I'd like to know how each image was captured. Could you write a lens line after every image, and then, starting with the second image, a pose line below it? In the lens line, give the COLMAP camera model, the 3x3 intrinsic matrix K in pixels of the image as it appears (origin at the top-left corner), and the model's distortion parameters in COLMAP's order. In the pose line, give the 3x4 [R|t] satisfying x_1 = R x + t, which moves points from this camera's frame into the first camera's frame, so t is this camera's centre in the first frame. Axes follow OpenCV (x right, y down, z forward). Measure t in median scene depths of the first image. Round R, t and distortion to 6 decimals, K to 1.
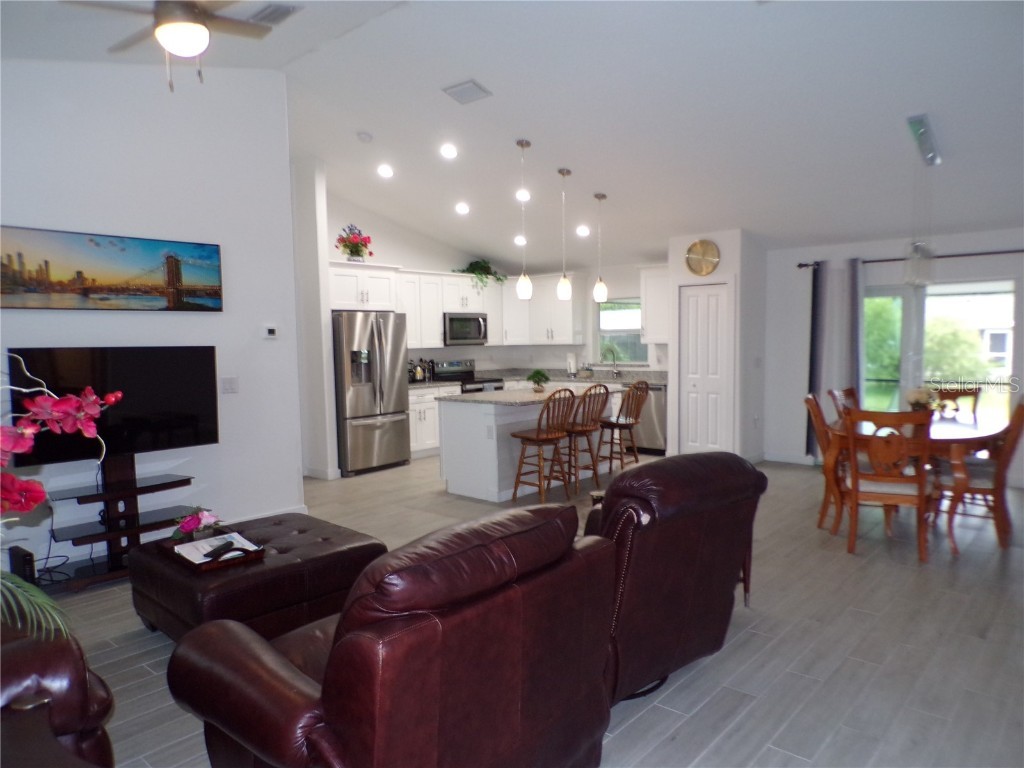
lens RADIAL K [[696.4, 0, 511.7], [0, 696.4, 385.5], [0, 0, 1]] dist [0.003300, 0.005083]
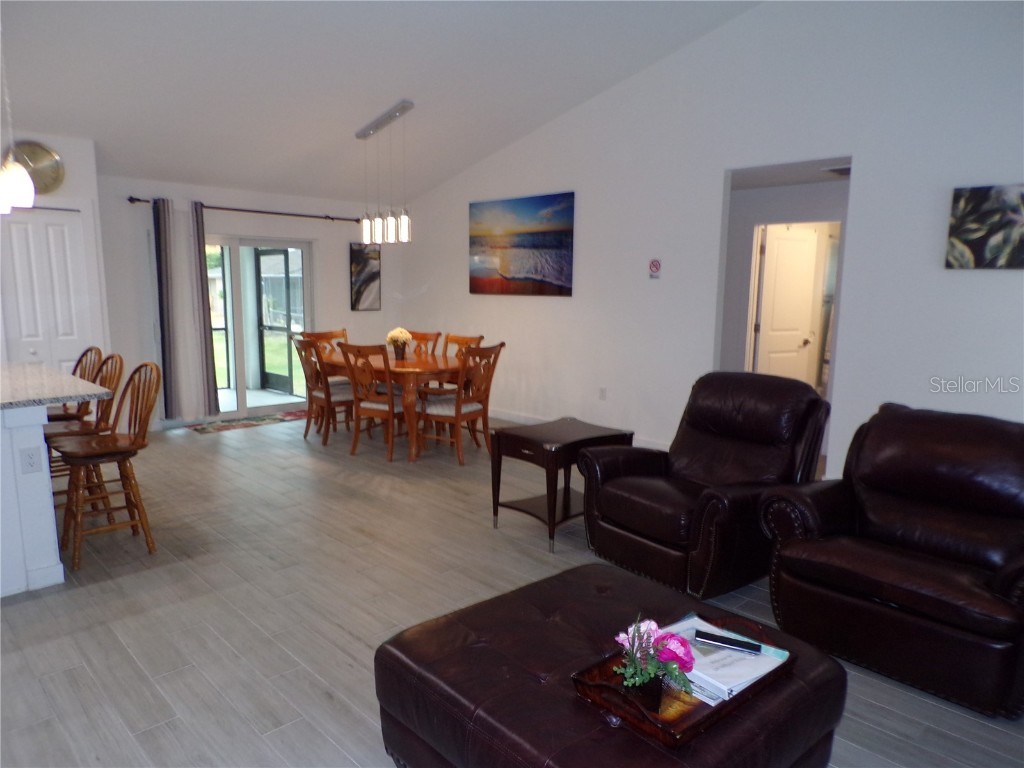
lens RADIAL K [[697.9, 0, 548.7], [0, 697.9, 387.3], [0, 0, 1]] dist [0.005985, 0.002692]
pose [[0.056101, -0.133709, 0.989431, -0.416223], [0.059379, 0.989685, 0.130377, -0.027250], [-0.996658, 0.051437, 0.063462, 0.453184]]
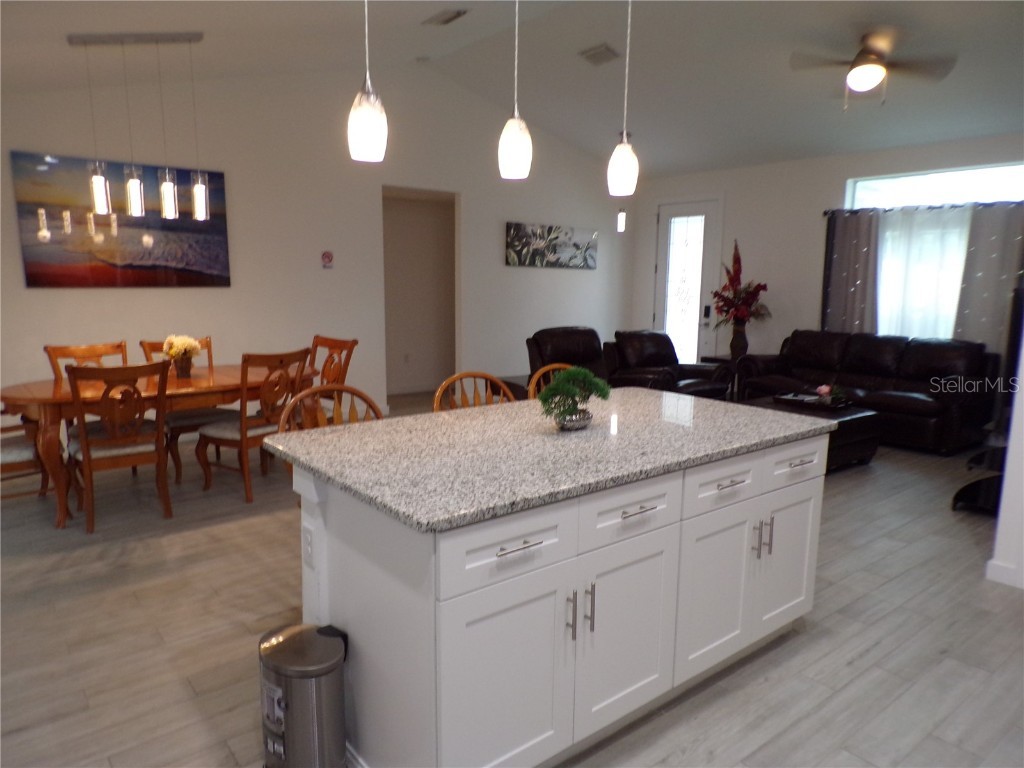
lens RADIAL K [[698.3, 0, 512.0], [0, 698.3, 384.0], [0, 0, 1]] dist [-0.002881, 0.004941]
pose [[-0.987521, -0.021654, 0.155994, 0.015502], [0.013406, 0.975350, 0.220255, -0.087230], [-0.156918, 0.219597, -0.962888, 1.212914]]
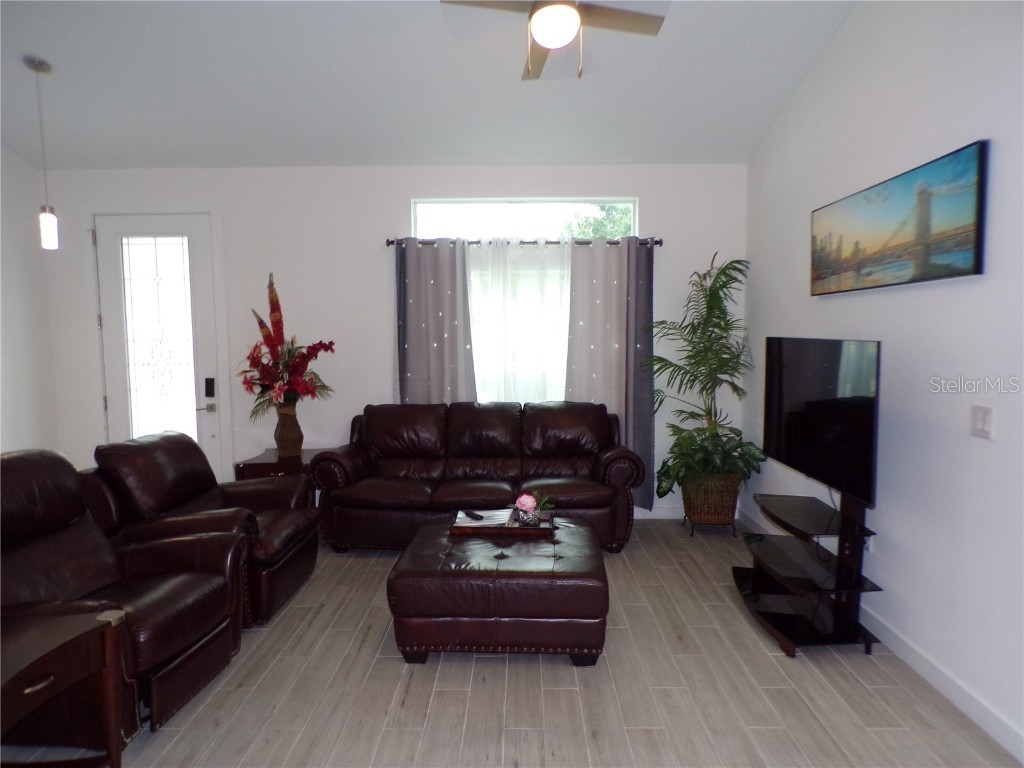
lens RADIAL K [[693.0, 0, 517.3], [0, 693.0, 391.6], [0, 0, 1]] dist [0.002525, 0.004340]
pose [[-0.750844, 0.077358, -0.655934, 0.113935], [-0.029414, 0.988216, 0.150215, -0.059769], [0.659824, 0.132081, -0.739720, 0.787426]]
